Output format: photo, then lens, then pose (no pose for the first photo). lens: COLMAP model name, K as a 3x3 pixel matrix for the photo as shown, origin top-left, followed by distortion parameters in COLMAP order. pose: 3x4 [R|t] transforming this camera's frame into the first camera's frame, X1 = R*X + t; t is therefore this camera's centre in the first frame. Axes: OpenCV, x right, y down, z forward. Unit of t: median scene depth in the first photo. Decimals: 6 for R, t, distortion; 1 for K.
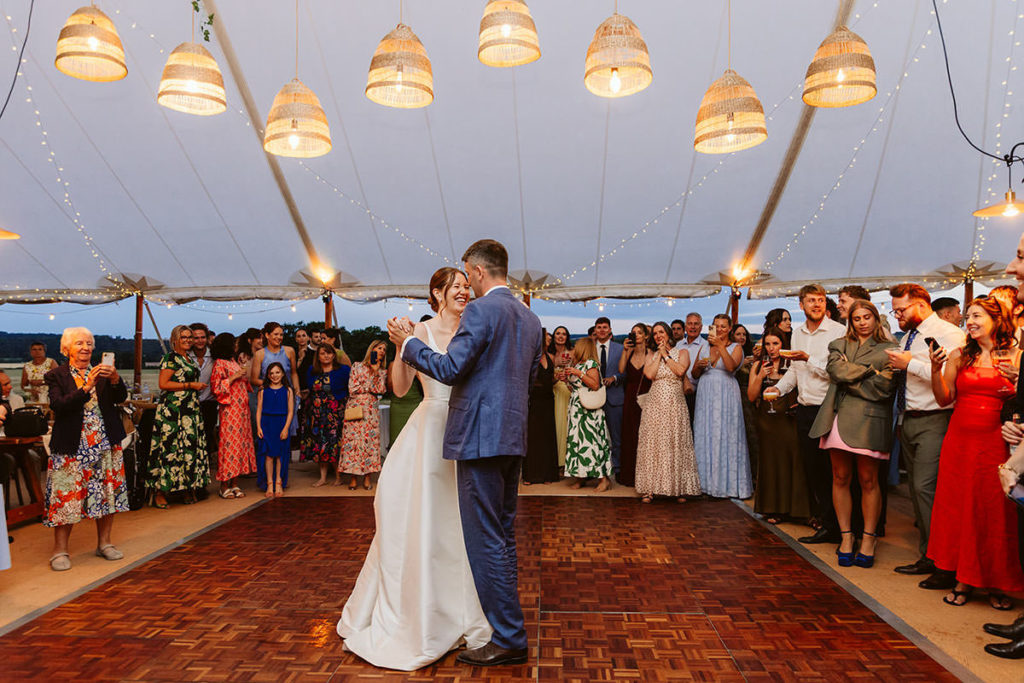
lens RADIAL K [[1135.9, 0, 511.5], [0, 1135.9, 371.4], [0, 0, 1]] dist [0.003668, -0.039871]
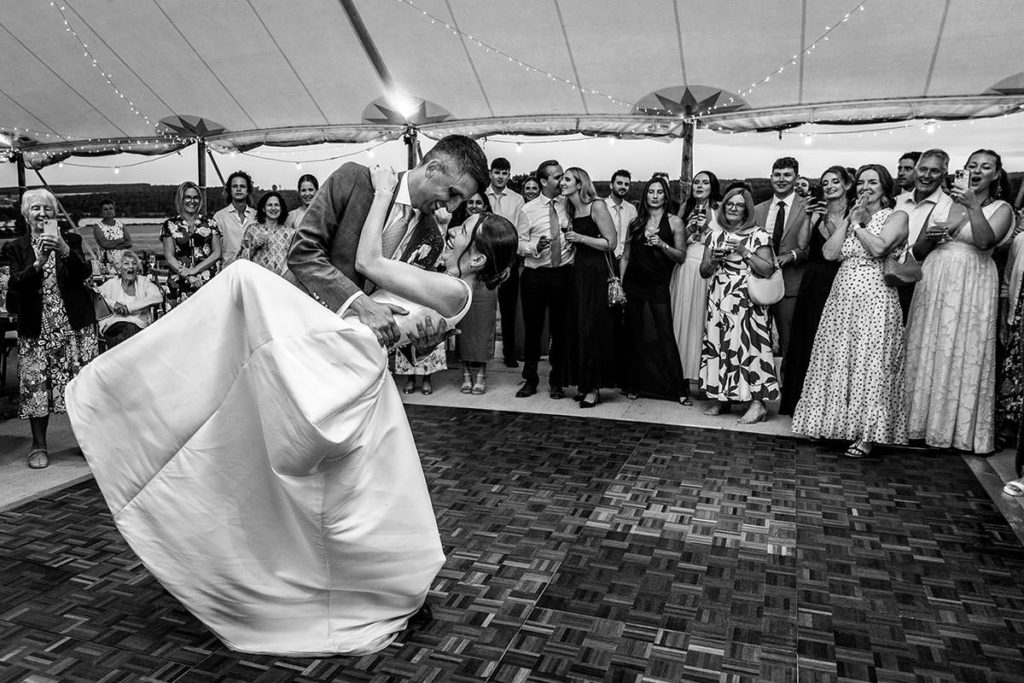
lens RADIAL K [[1135.9, 0, 511.5], [0, 1135.9, 371.4], [0, 0, 1]] dist [0.003668, -0.039871]
pose [[0.860714, 0.077121, -0.503213, 0.324449], [0.003684, 0.987490, 0.157640, -0.033243], [0.509075, -0.137537, 0.849662, 0.407158]]
